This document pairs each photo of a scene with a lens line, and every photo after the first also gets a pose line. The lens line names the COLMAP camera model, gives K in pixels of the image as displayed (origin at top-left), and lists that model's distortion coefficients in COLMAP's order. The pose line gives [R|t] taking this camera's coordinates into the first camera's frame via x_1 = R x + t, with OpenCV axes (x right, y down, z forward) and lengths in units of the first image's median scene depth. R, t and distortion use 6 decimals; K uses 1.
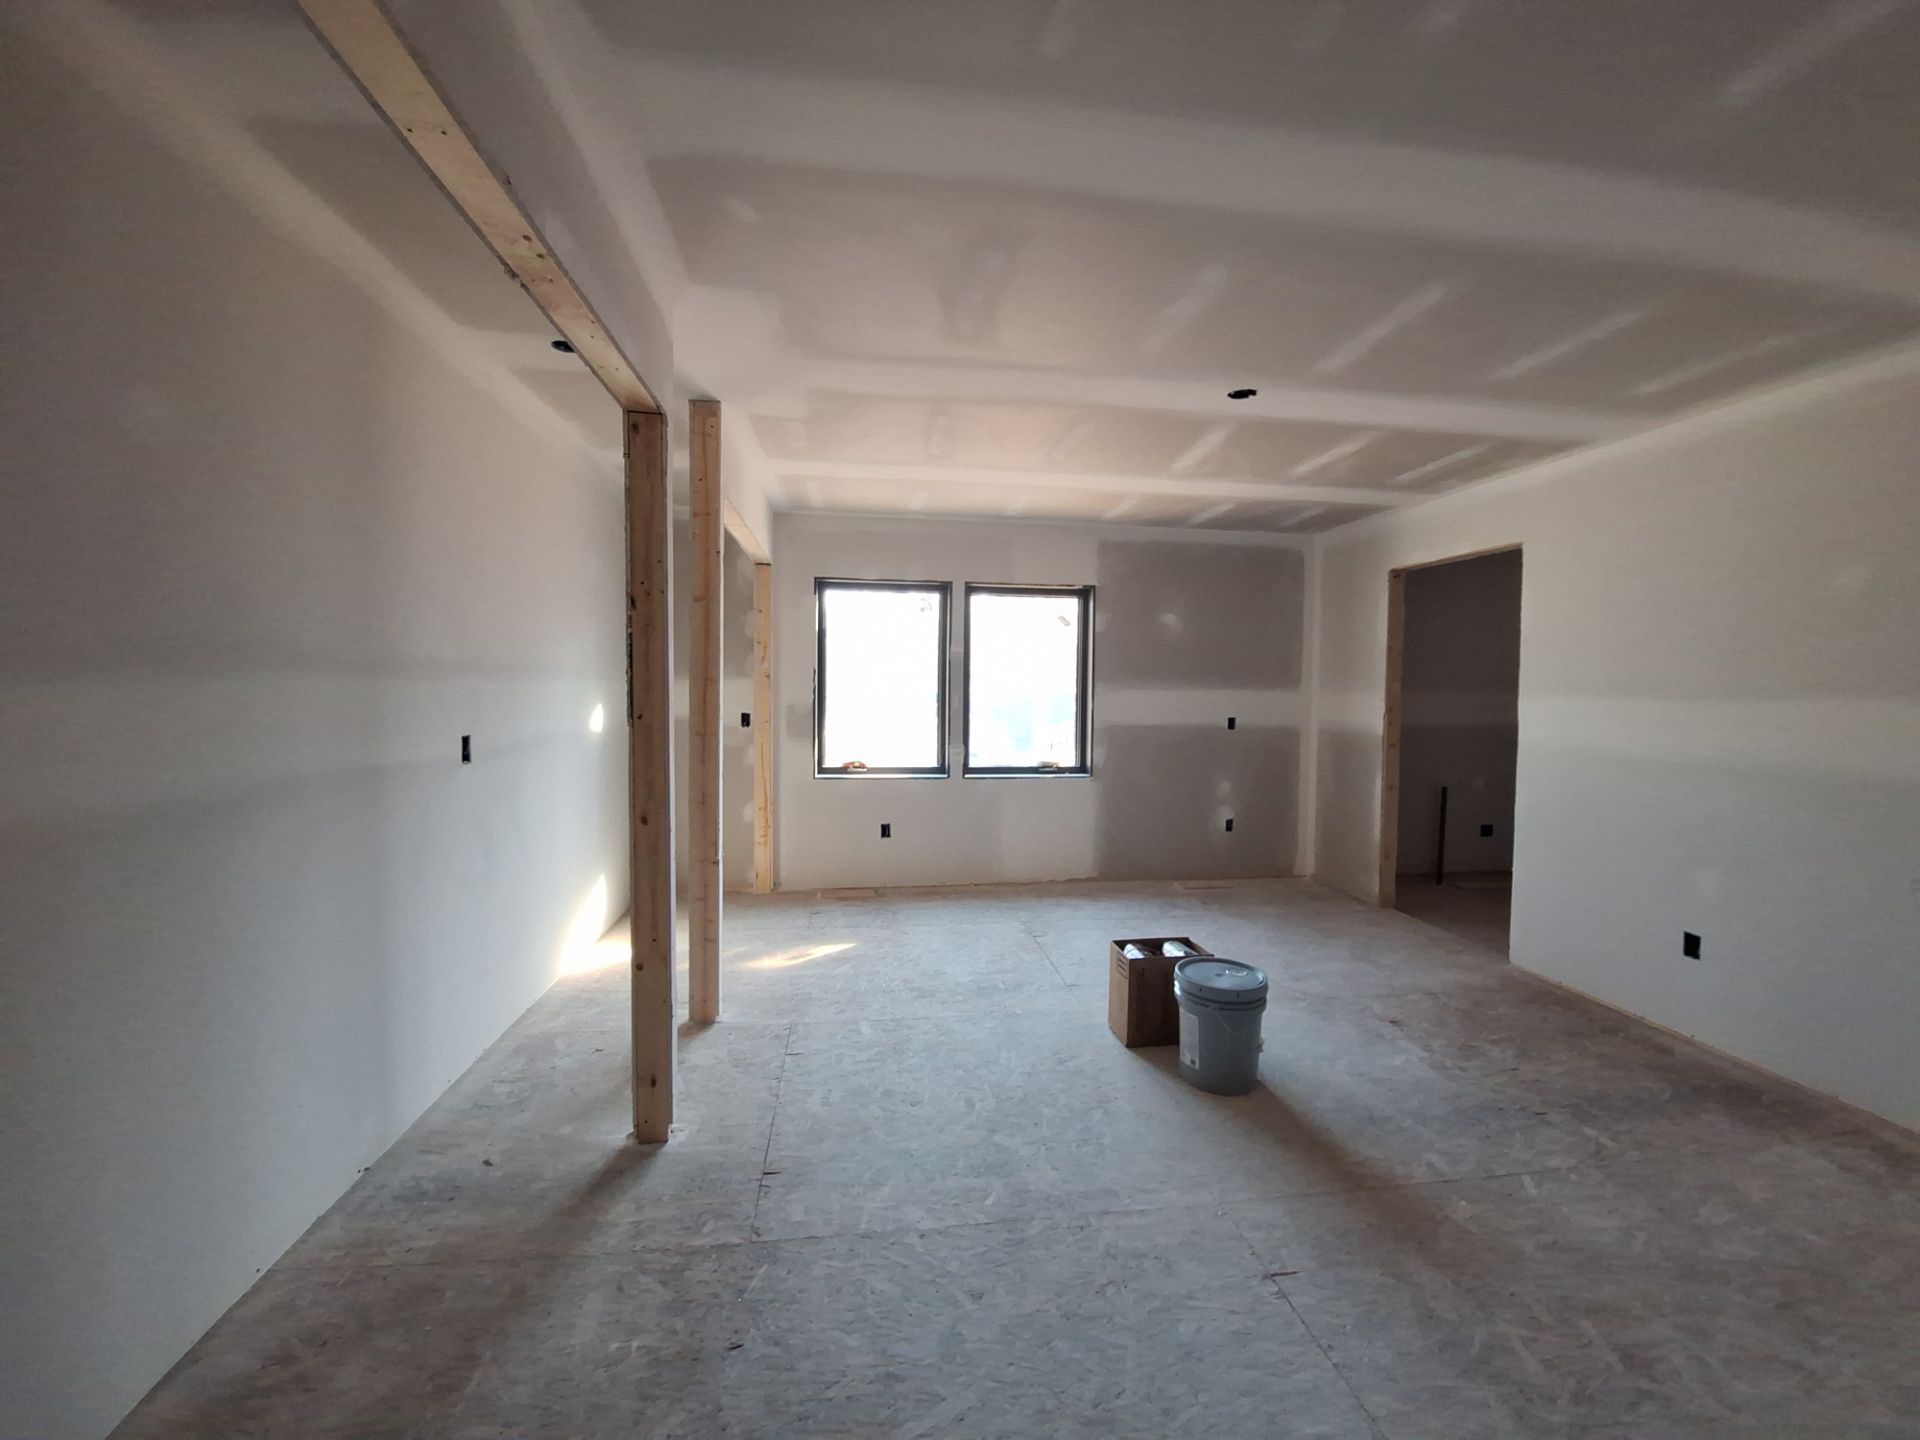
lens RADIAL K [[759.5, 0, 960.0], [0, 759.5, 720.0], [0, 0, 1]] dist [-0.003249, -0.009473]
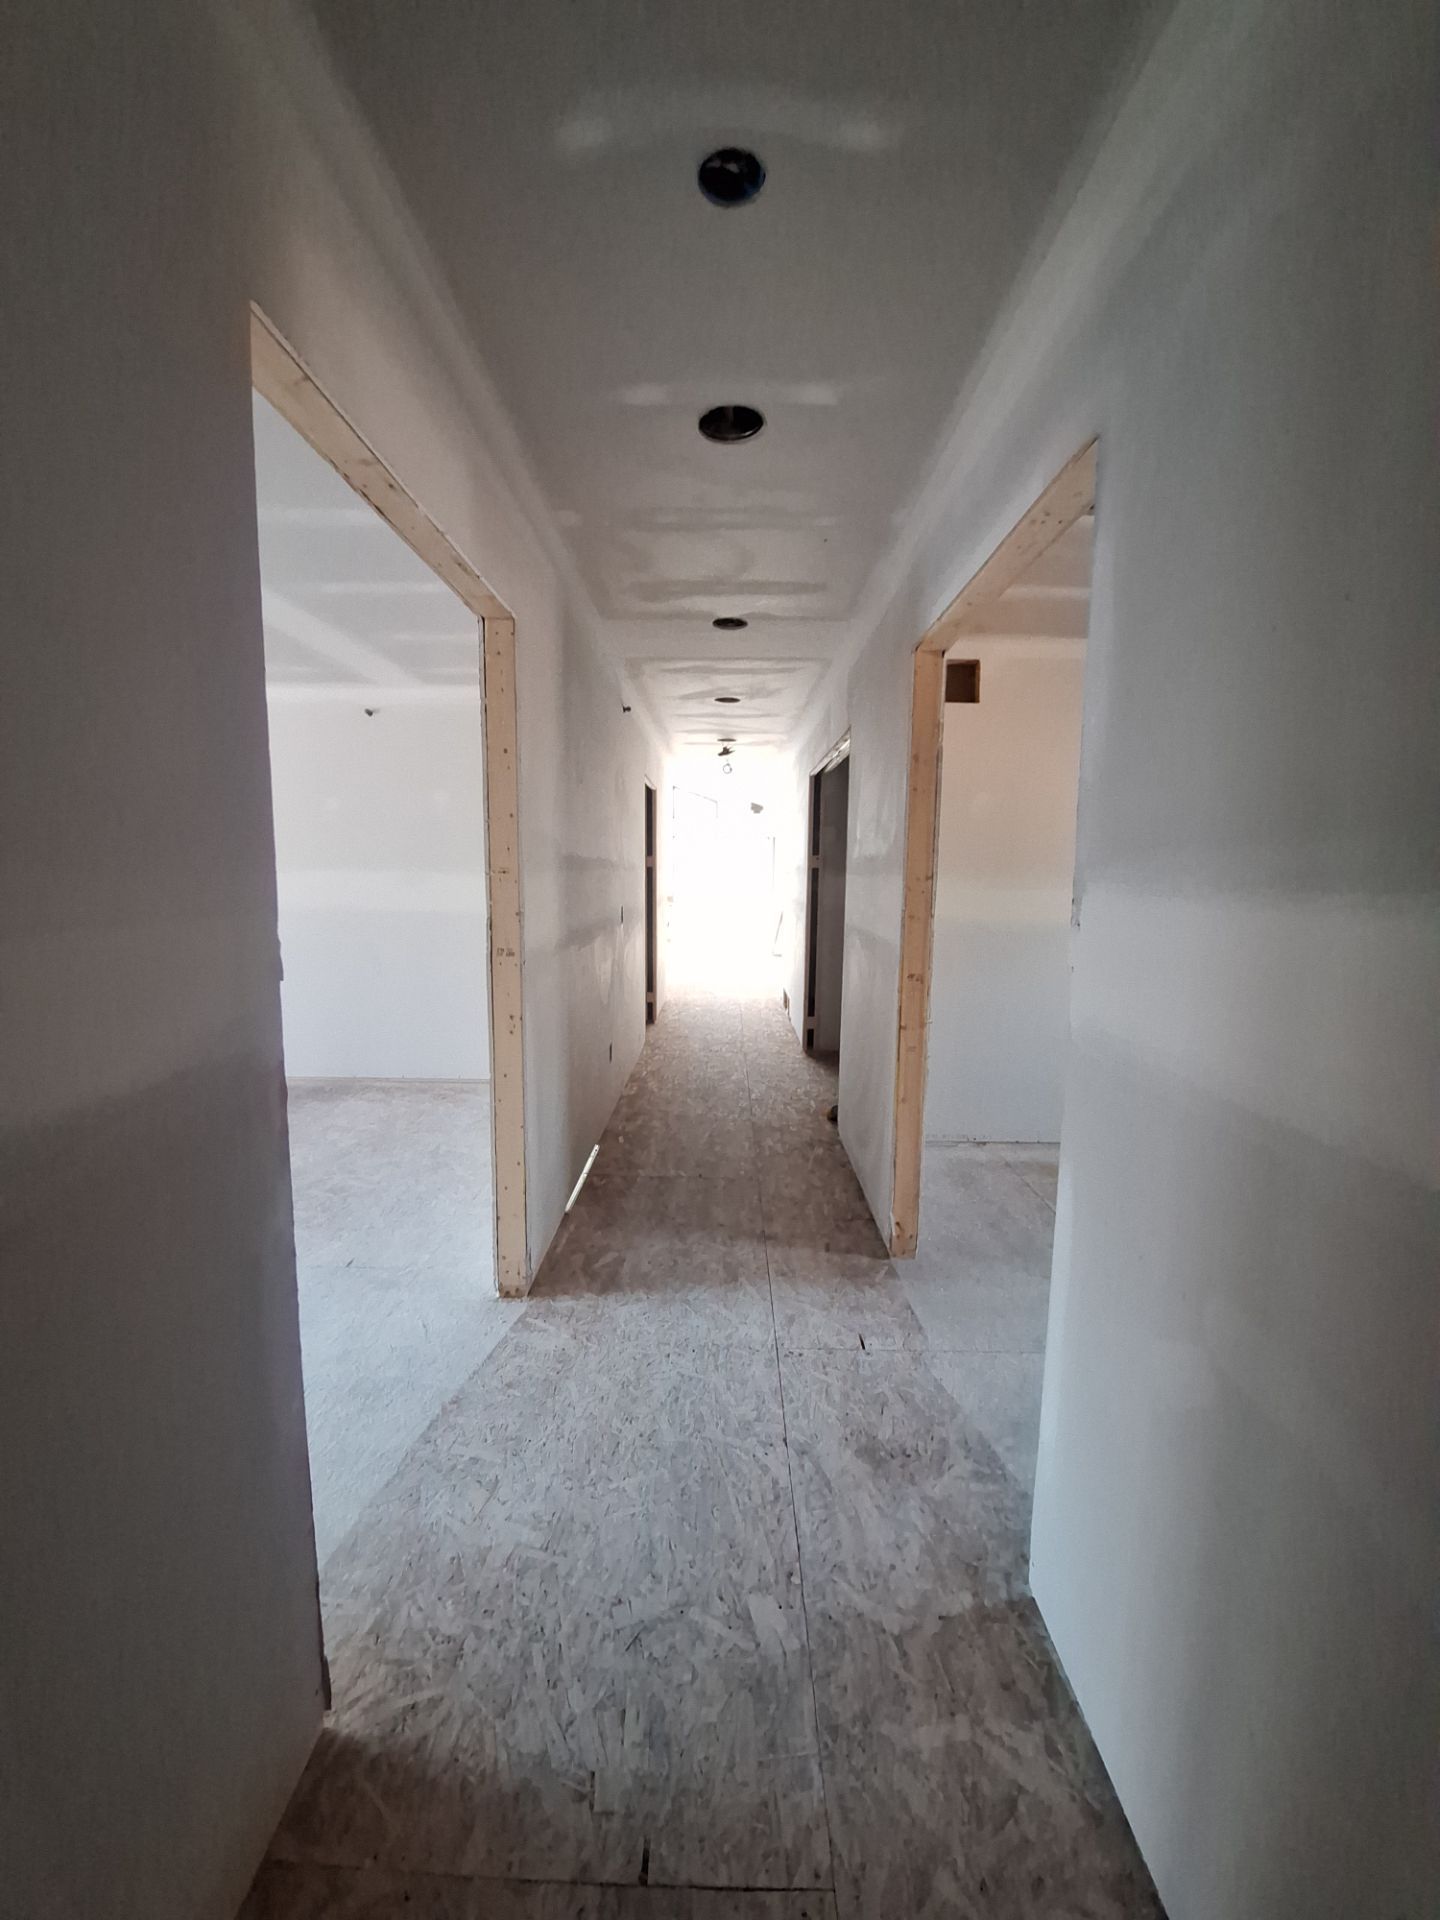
lens RADIAL K [[759.5, 0, 720.0], [0, 759.5, 960.0], [0, 0, 1]] dist [-0.003249, -0.009473]
pose [[0.154349, -0.128800, 0.979585, -0.550822], [0.031190, 0.991608, 0.125466, 0.024869], [-0.987524, 0.011188, 0.157071, -0.224544]]
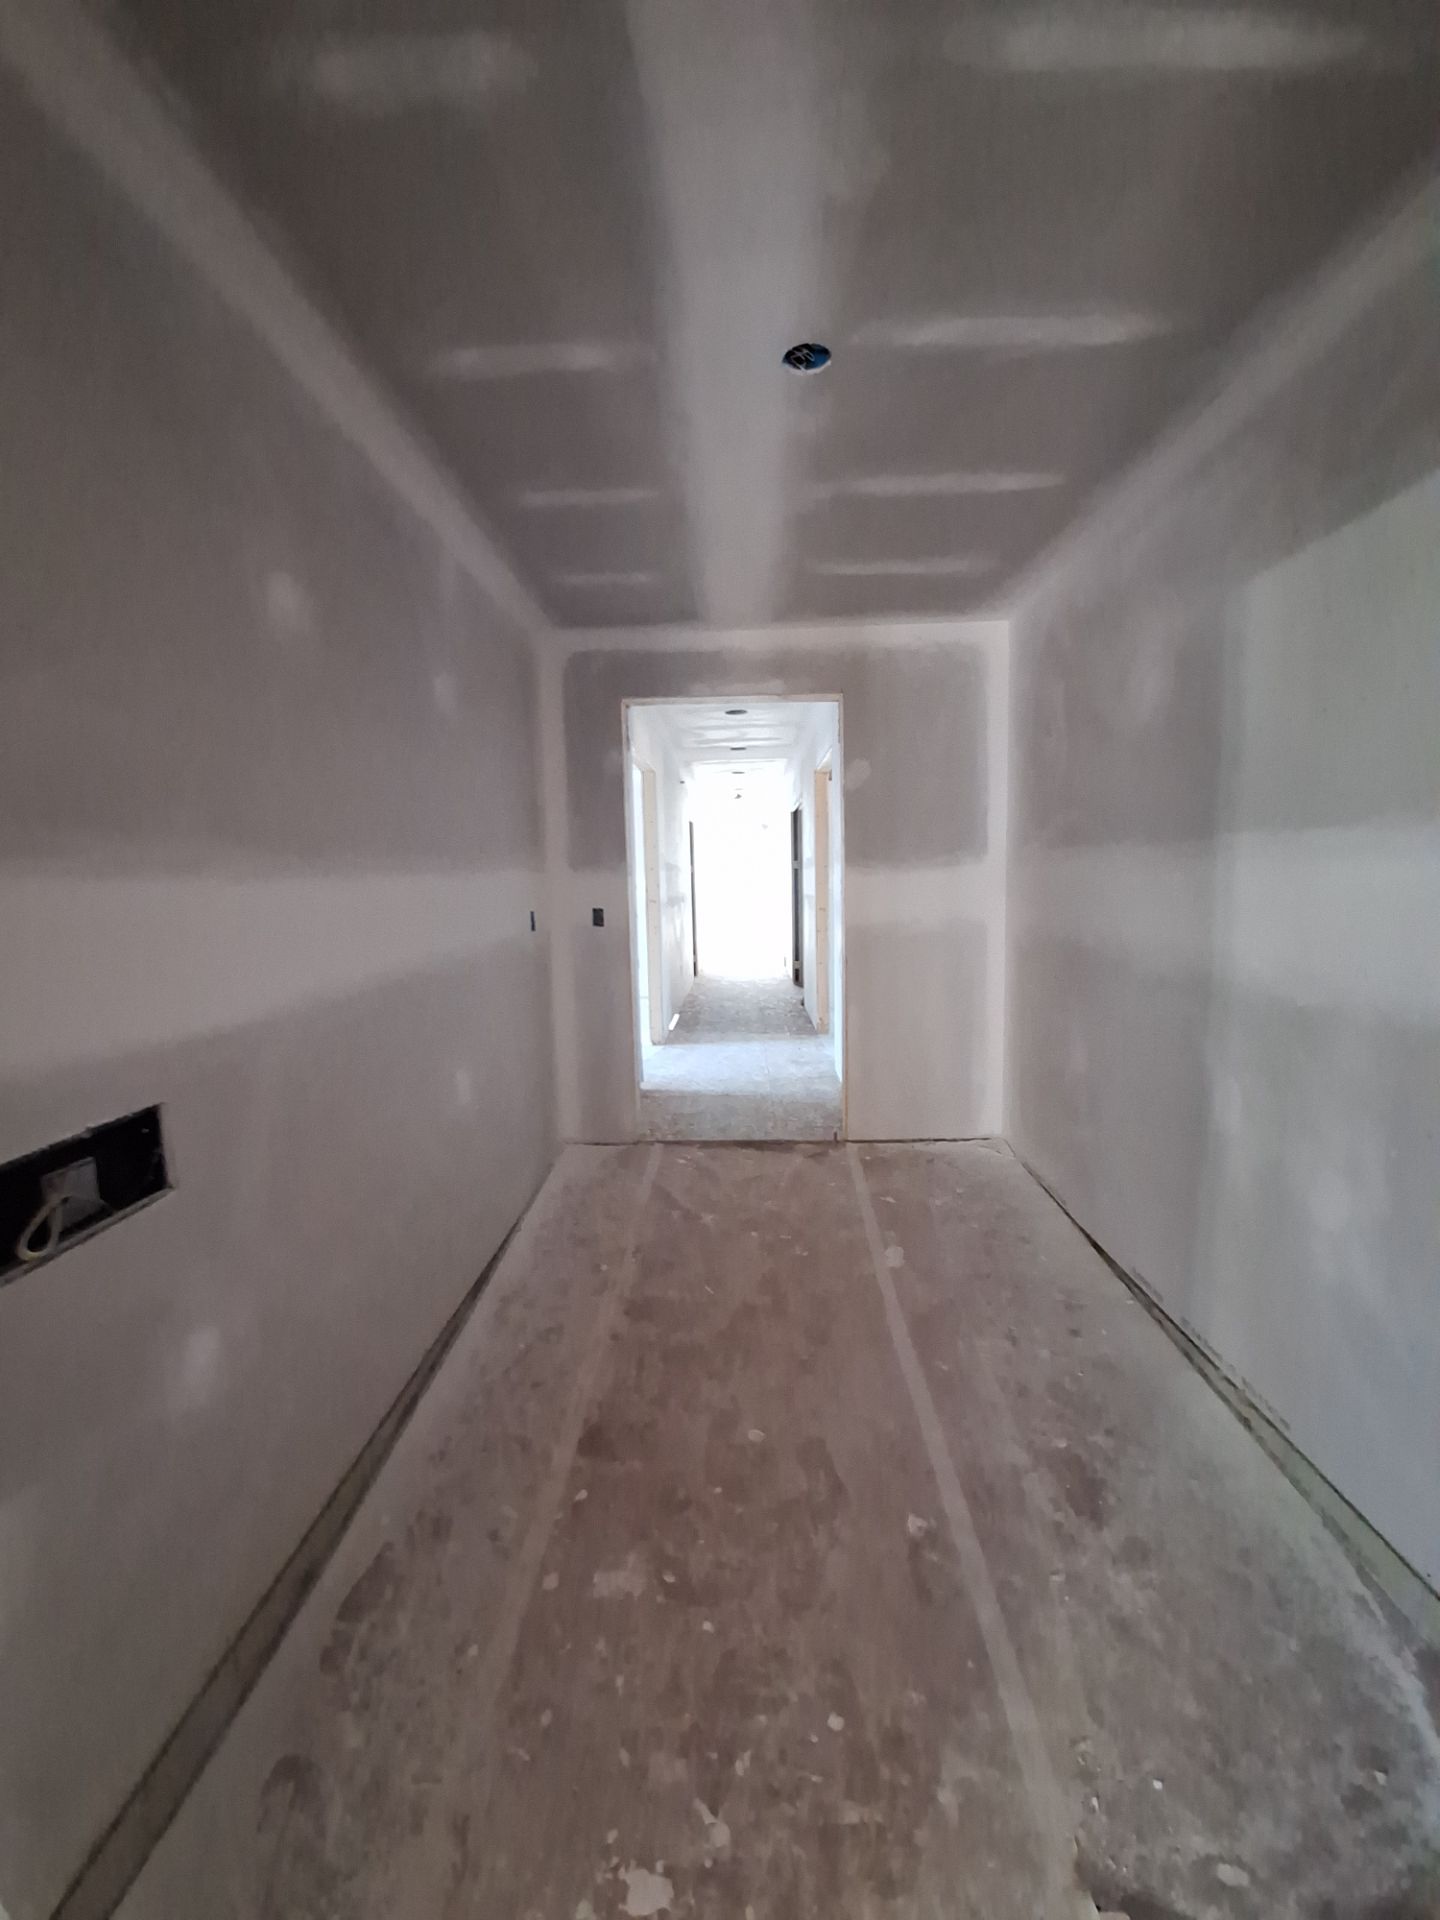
lens RADIAL K [[759.5, 0, 720.0], [0, 759.5, 960.0], [0, 0, 1]] dist [-0.003249, -0.009473]
pose [[0.174091, -0.115746, 0.977903, -1.988444], [0.063373, 0.992326, 0.106171, 0.068593], [-0.982688, 0.043489, 0.180090, -0.440537]]
